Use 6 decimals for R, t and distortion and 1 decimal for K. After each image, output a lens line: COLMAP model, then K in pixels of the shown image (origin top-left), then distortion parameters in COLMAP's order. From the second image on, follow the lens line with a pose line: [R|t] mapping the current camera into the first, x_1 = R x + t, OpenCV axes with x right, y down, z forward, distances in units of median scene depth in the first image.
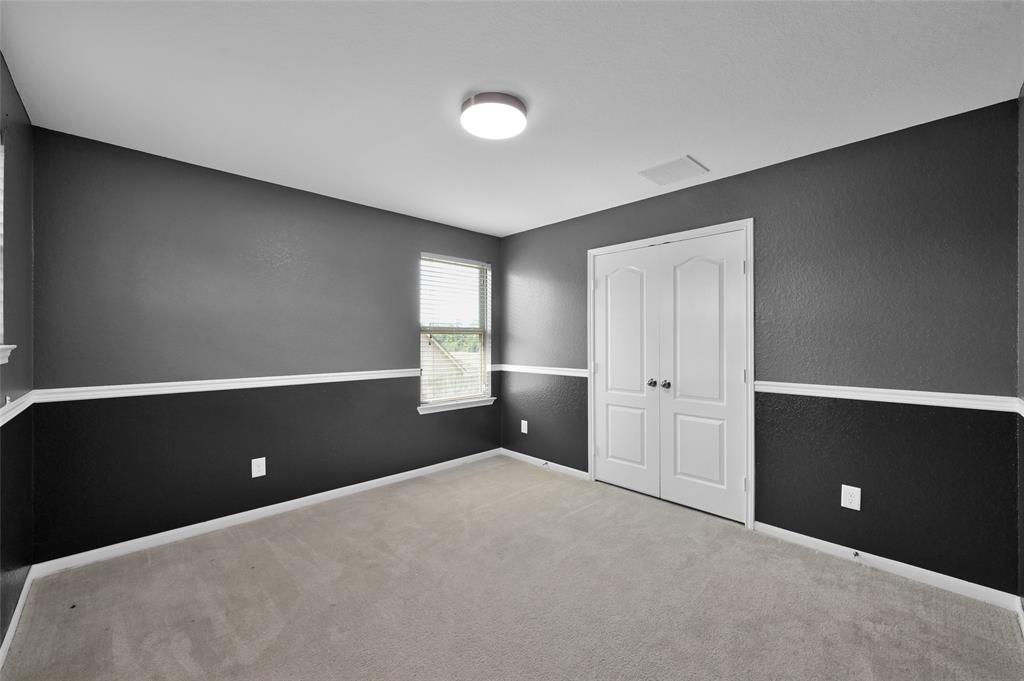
lens RADIAL K [[407.3, 0, 512.5], [0, 407.3, 338.6], [0, 0, 1]] dist [-0.001314, -0.000207]
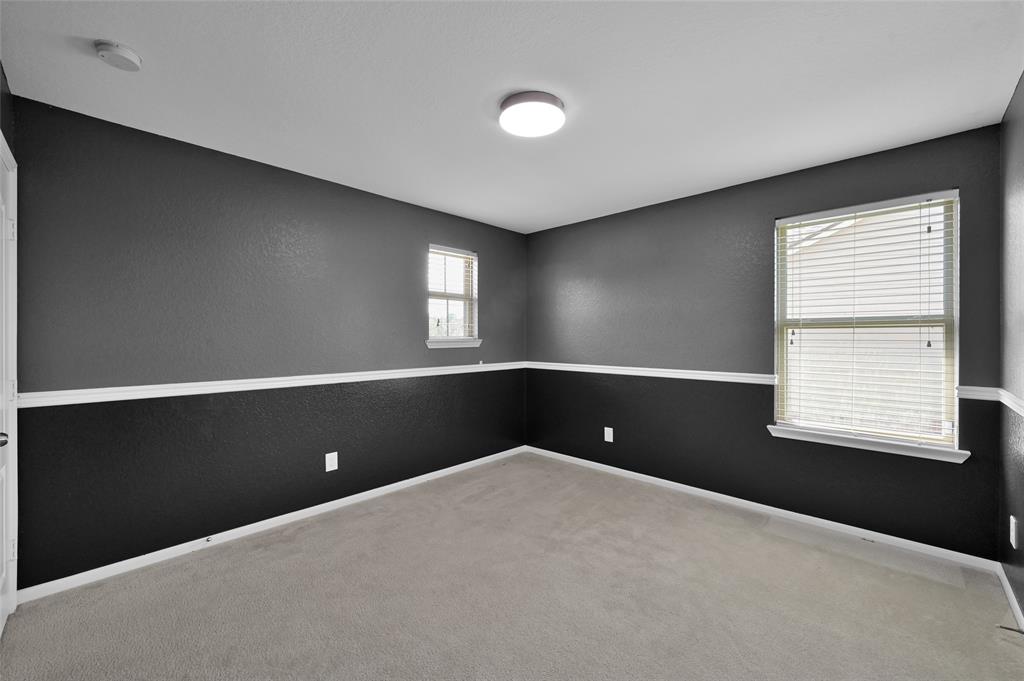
lens RADIAL K [[407.3, 0, 516.0], [0, 407.3, 337.8], [0, 0, 1]] dist [-0.001314, -0.000207]
pose [[0.034366, 0.001748, -0.999408, 0.513855], [0.001492, 0.999997, 0.001800, 0.001974], [0.999408, -0.001553, 0.034363, 0.497954]]
